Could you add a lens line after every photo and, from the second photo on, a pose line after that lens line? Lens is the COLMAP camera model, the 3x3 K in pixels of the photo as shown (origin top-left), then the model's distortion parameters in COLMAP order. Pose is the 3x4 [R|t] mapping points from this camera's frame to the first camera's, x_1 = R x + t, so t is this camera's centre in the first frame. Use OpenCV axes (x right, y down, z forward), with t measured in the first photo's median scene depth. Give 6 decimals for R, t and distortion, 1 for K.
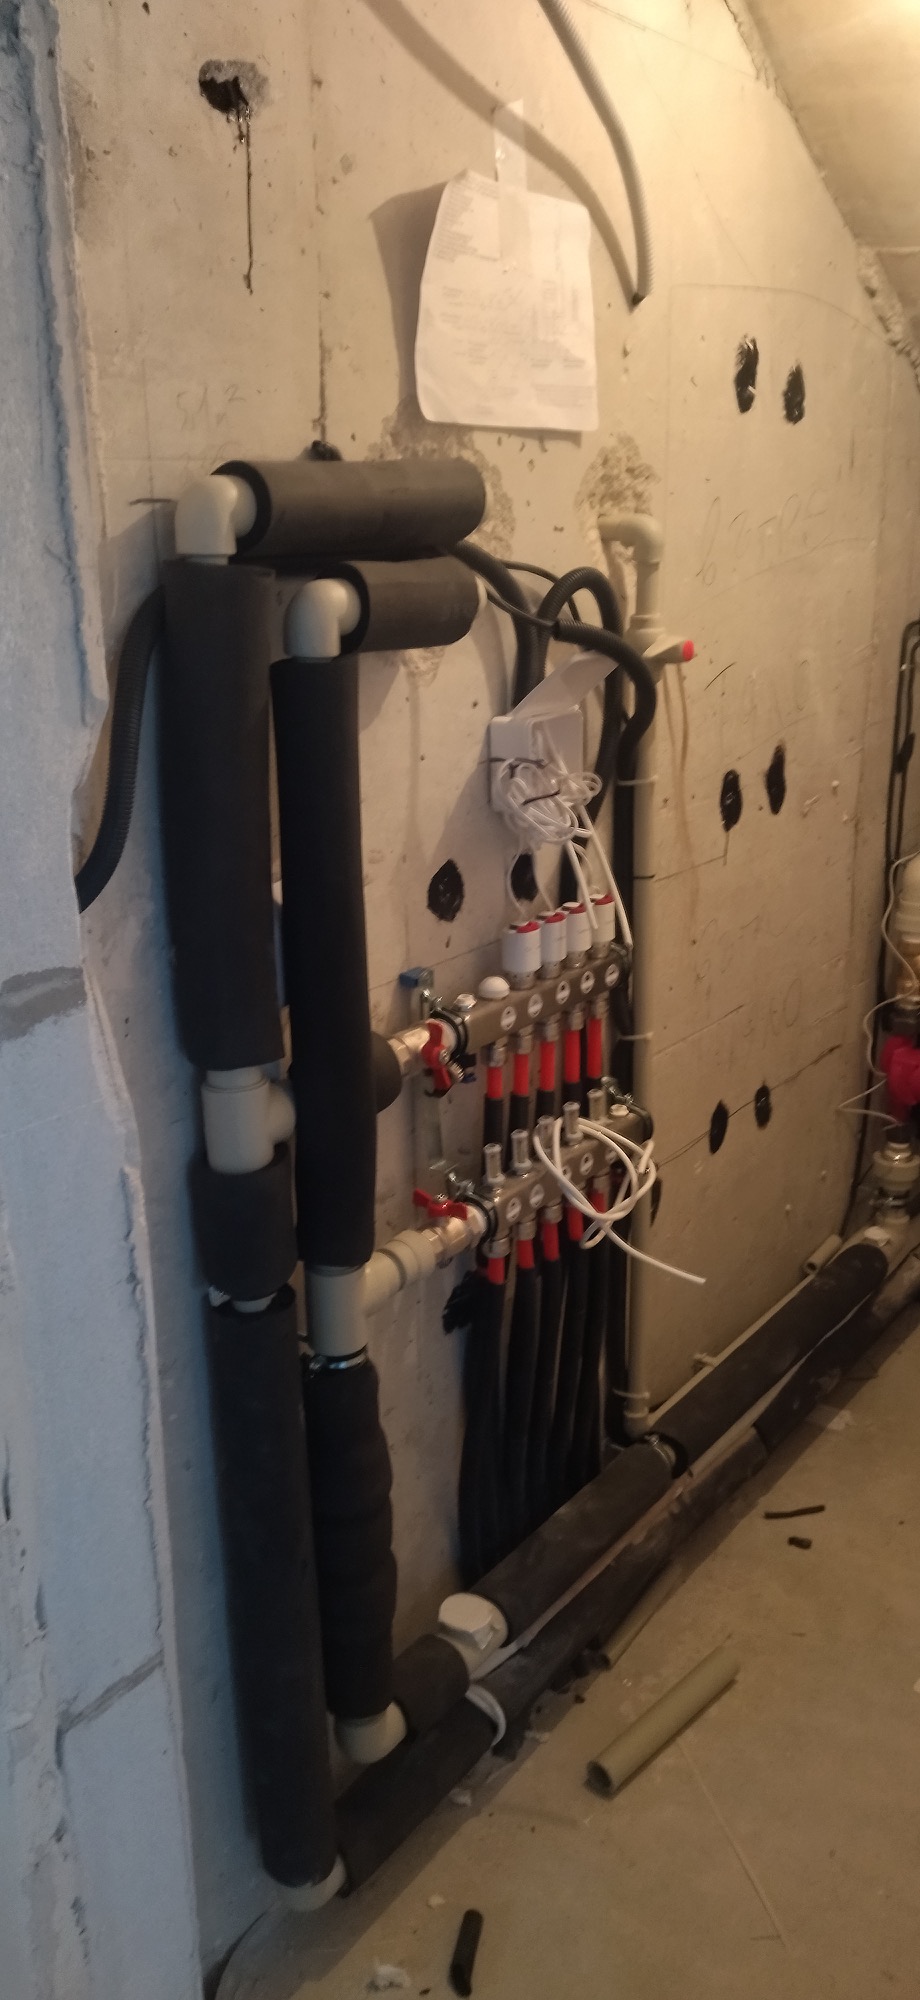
lens RADIAL K [[1487.8, 0, 461.0], [0, 1487.8, 1020.0], [0, 0, 1]] dist [0.116977, -0.201045]
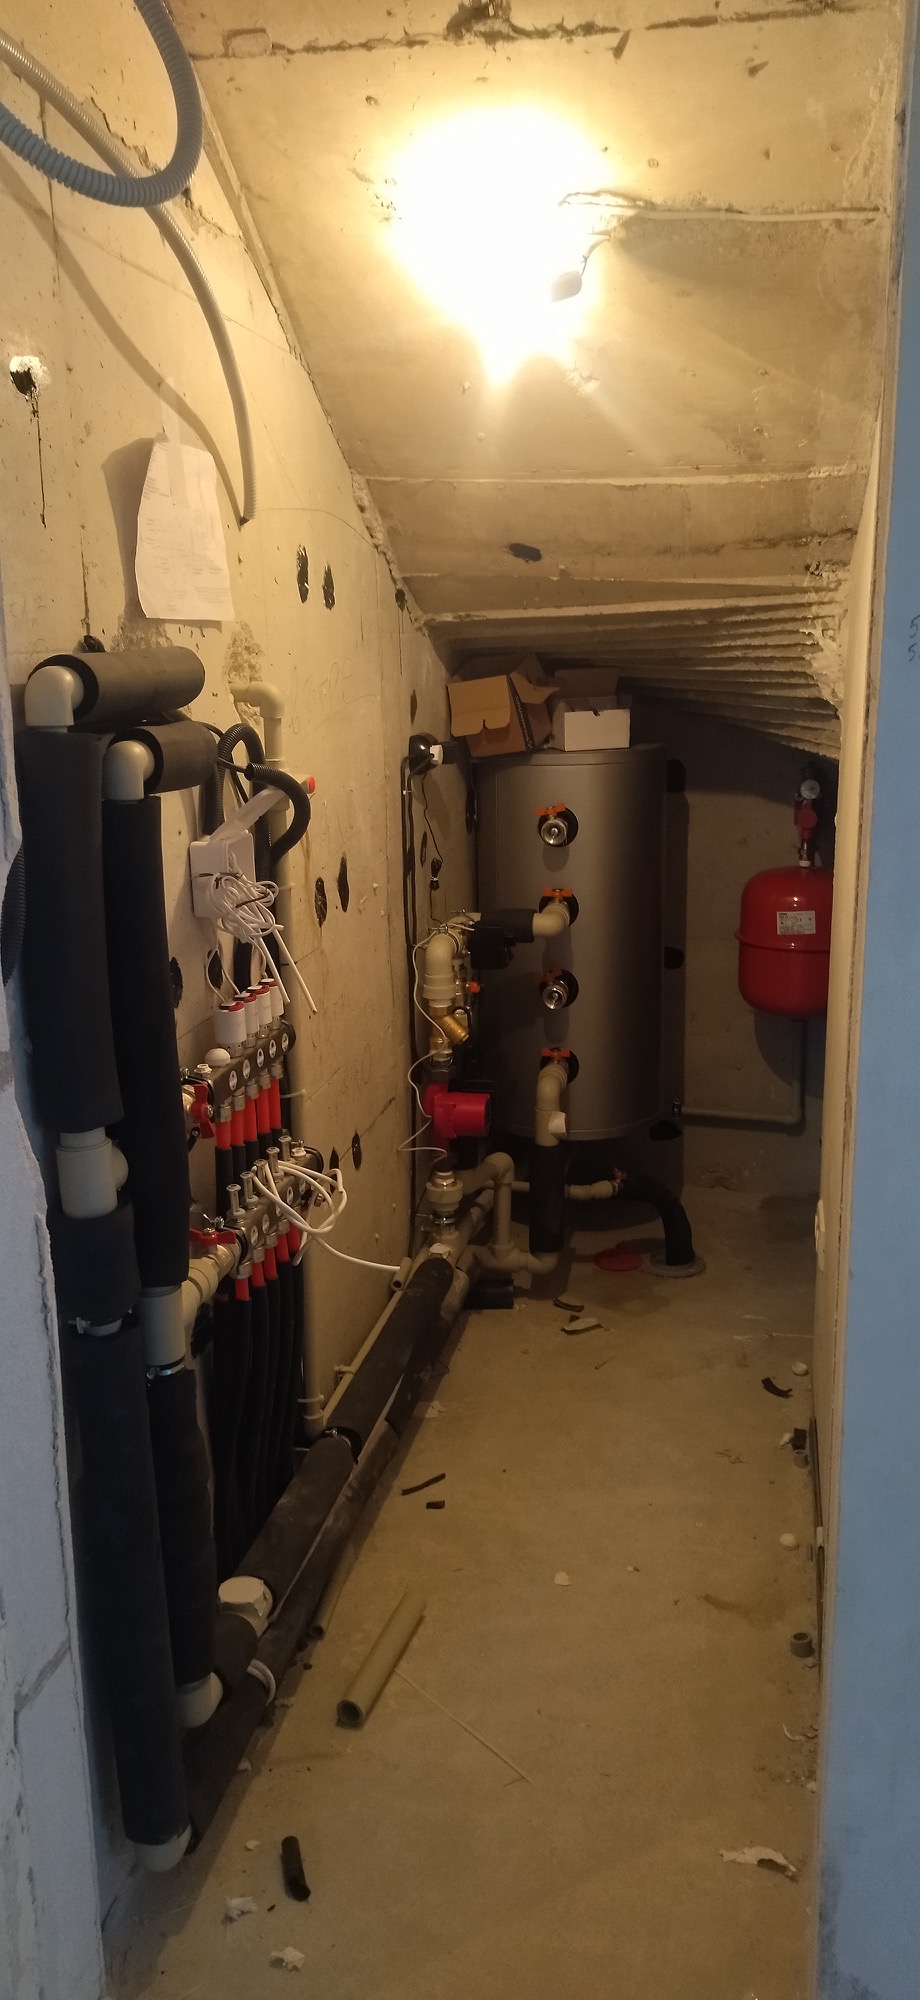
lens RADIAL K [[1487.8, 0, 461.0], [0, 1487.8, 1020.0], [0, 0, 1]] dist [0.116977, -0.201045]
pose [[0.904538, -0.109668, 0.412048, -0.285747], [0.144182, 0.988102, -0.053526, 0.040702], [-0.401276, 0.107826, 0.909589, -0.196425]]
